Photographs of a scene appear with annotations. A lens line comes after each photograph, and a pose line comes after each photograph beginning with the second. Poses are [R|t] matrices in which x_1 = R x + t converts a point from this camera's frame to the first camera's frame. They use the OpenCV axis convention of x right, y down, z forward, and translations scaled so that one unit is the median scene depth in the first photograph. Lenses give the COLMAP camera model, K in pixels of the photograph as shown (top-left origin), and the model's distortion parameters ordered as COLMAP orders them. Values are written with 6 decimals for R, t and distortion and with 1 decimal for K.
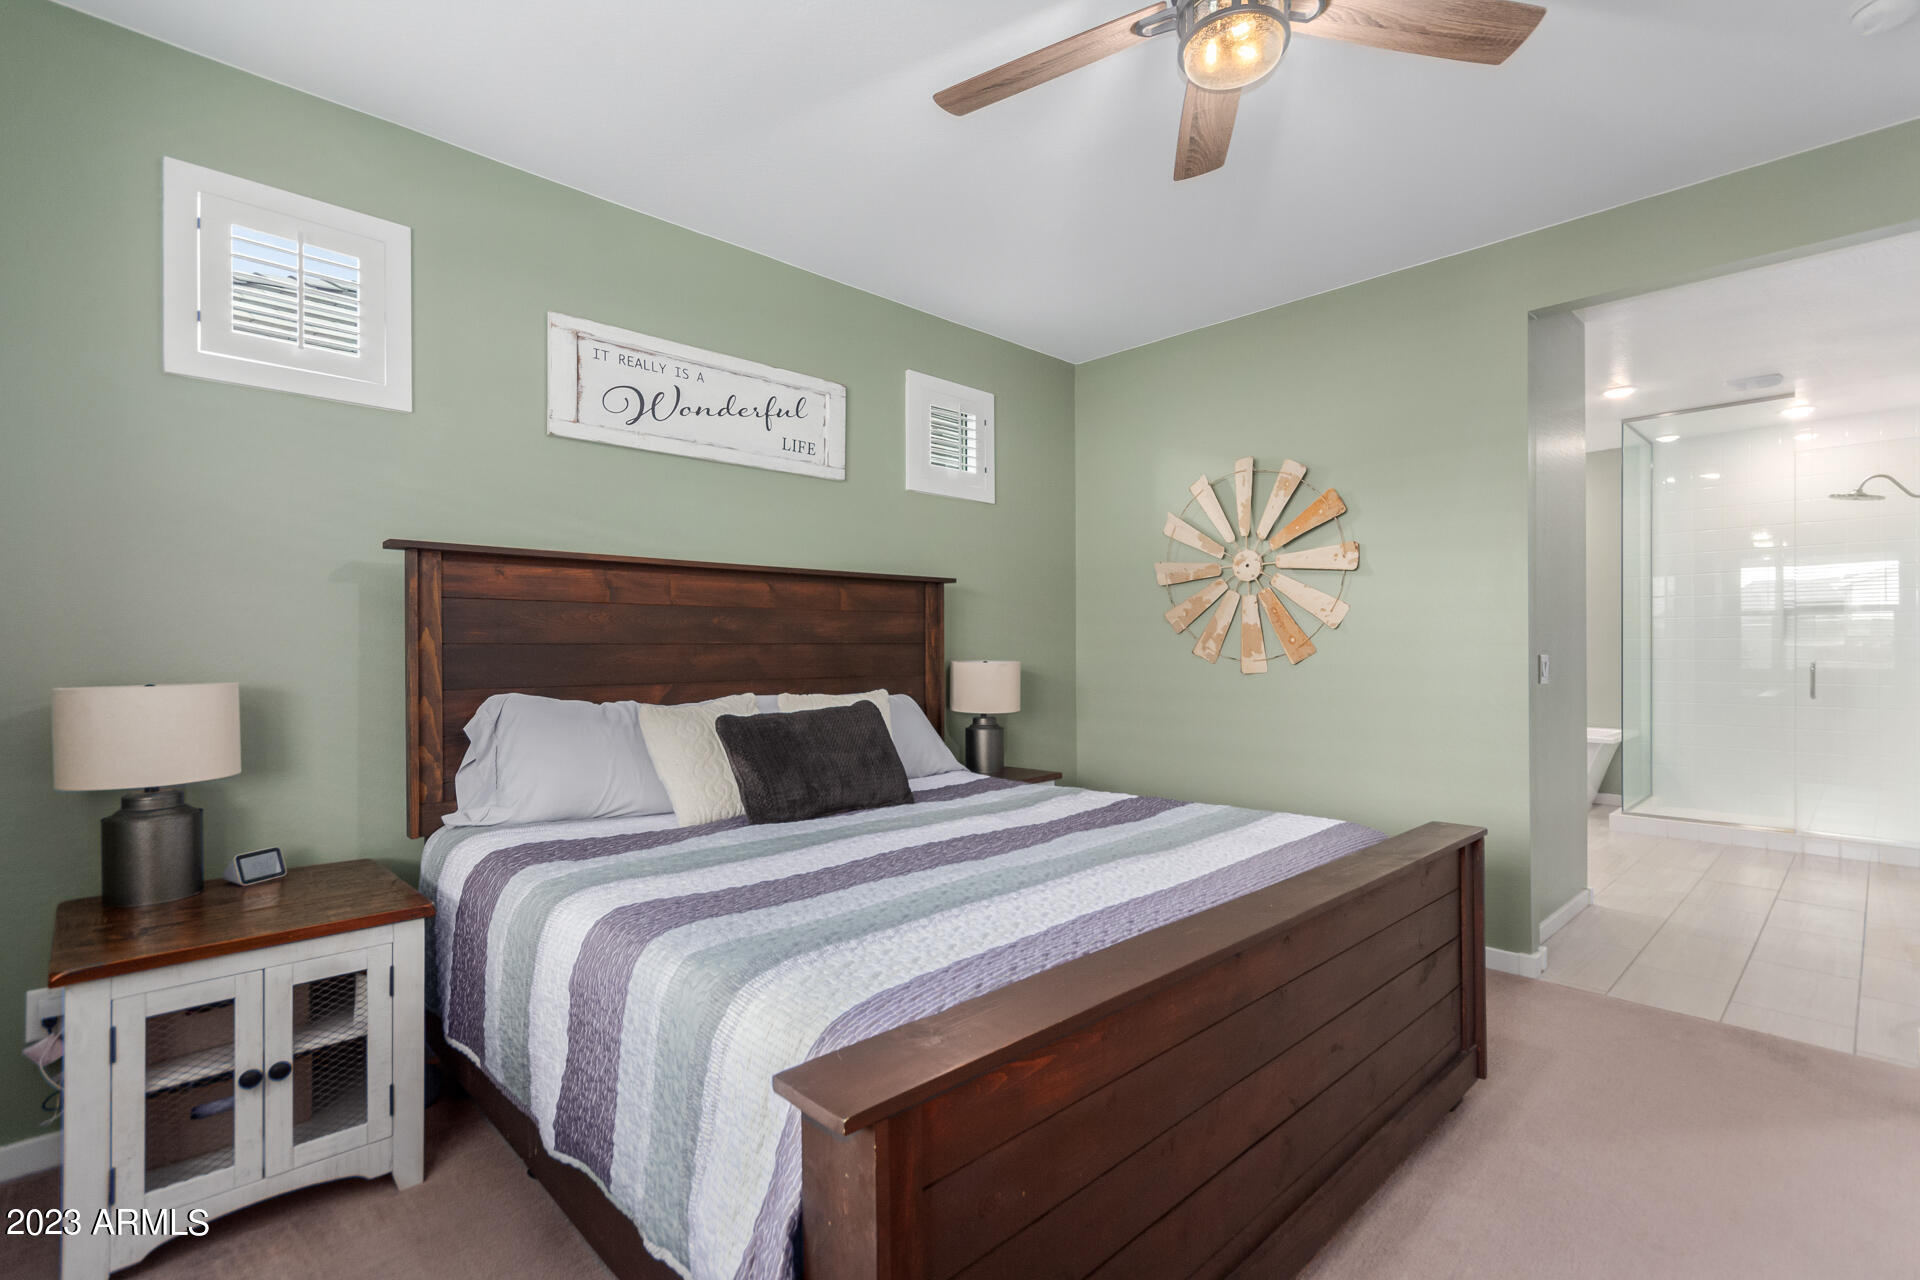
lens RADIAL K [[894.7, 0, 973.3], [0, 894.7, 643.1], [0, 0, 1]] dist [0.001794, 0.000348]
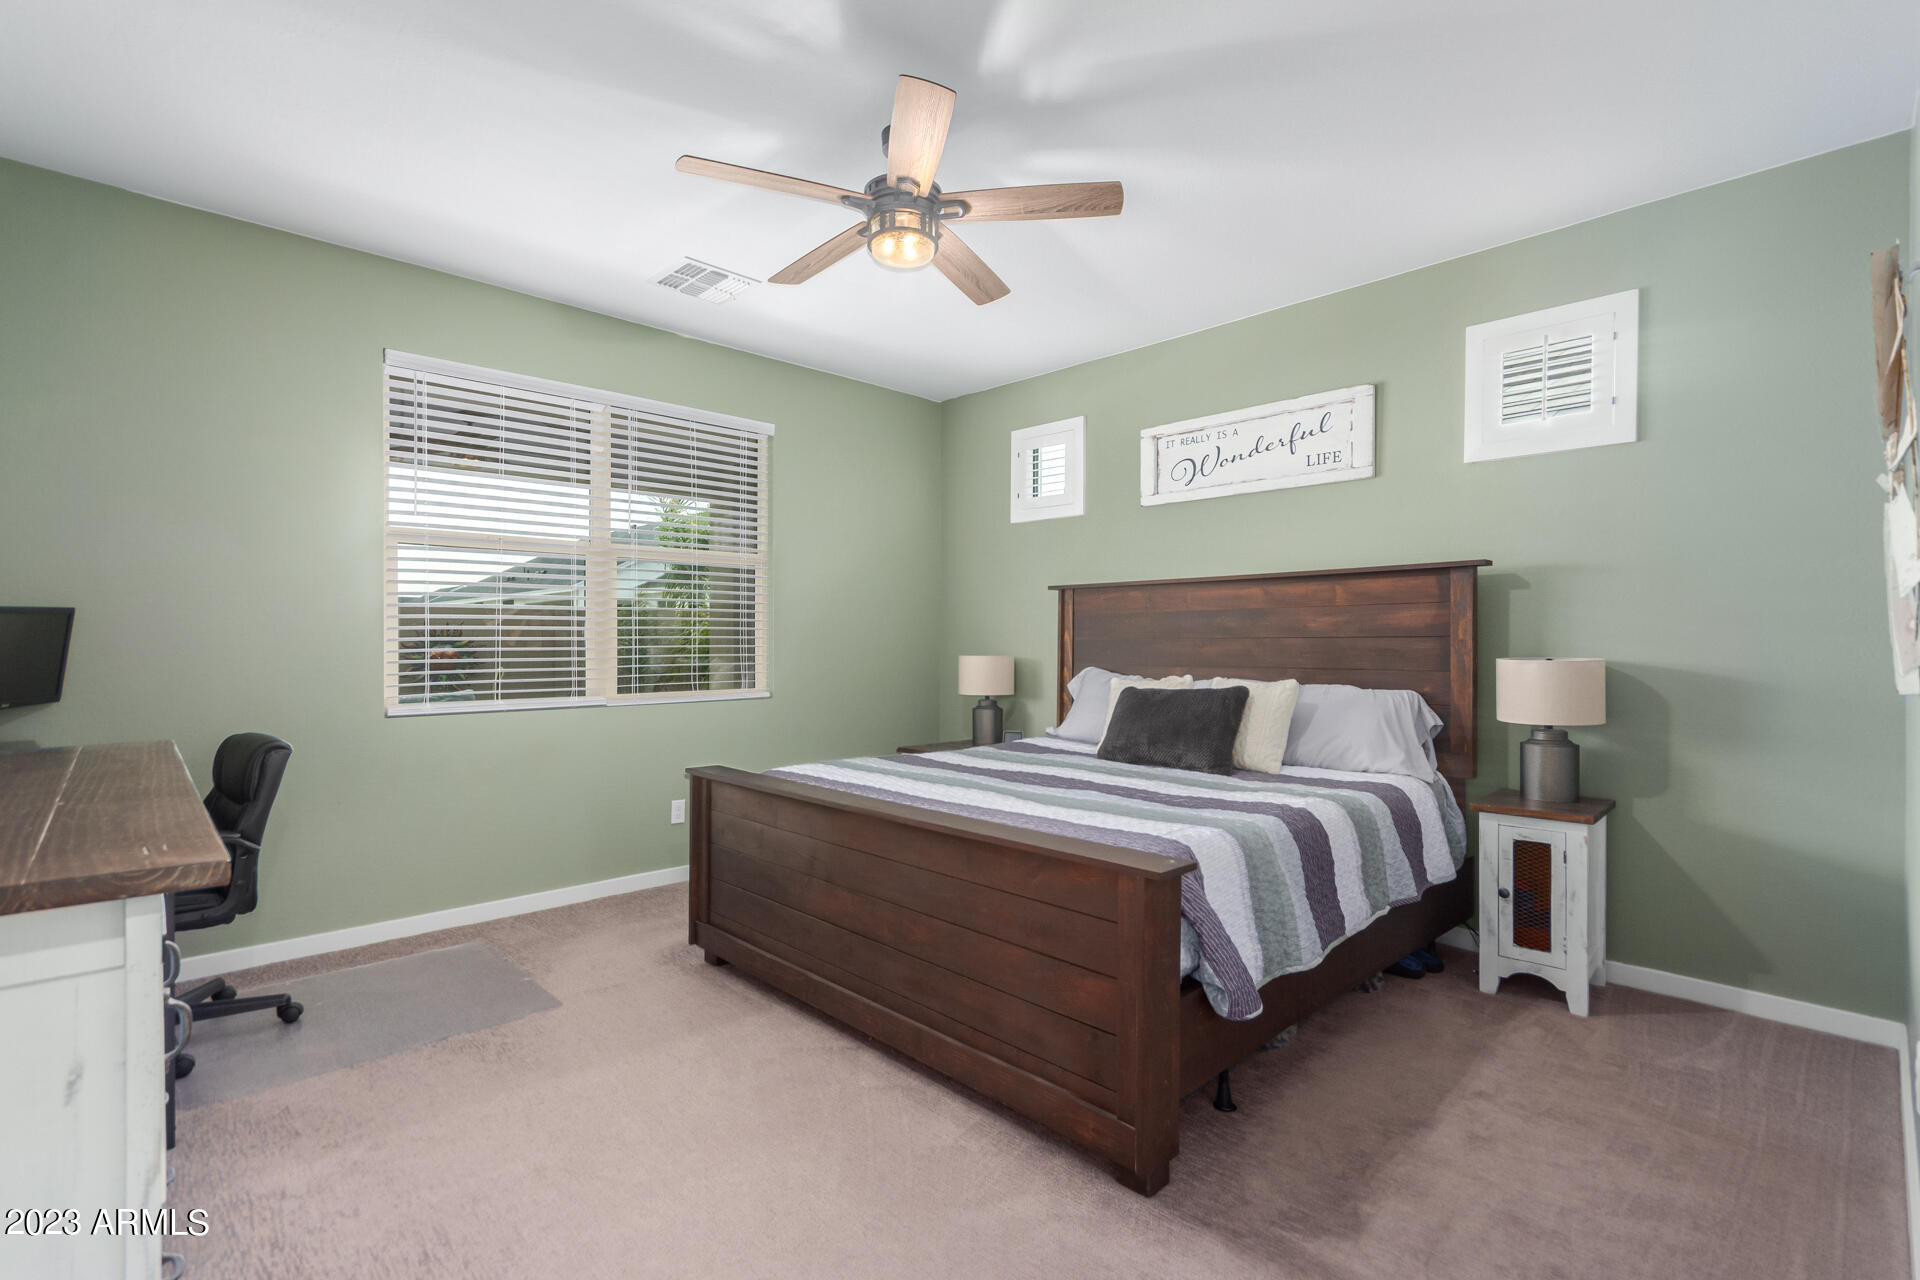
lens RADIAL K [[894.7, 0, 973.3], [0, 894.7, 643.1], [0, 0, 1]] dist [0.001794, 0.000348]
pose [[-0.005697, 0.006184, -0.999965, 0.968988], [0.003842, 0.999974, 0.006162, -0.000786], [0.999976, -0.003807, -0.005721, 0.608518]]
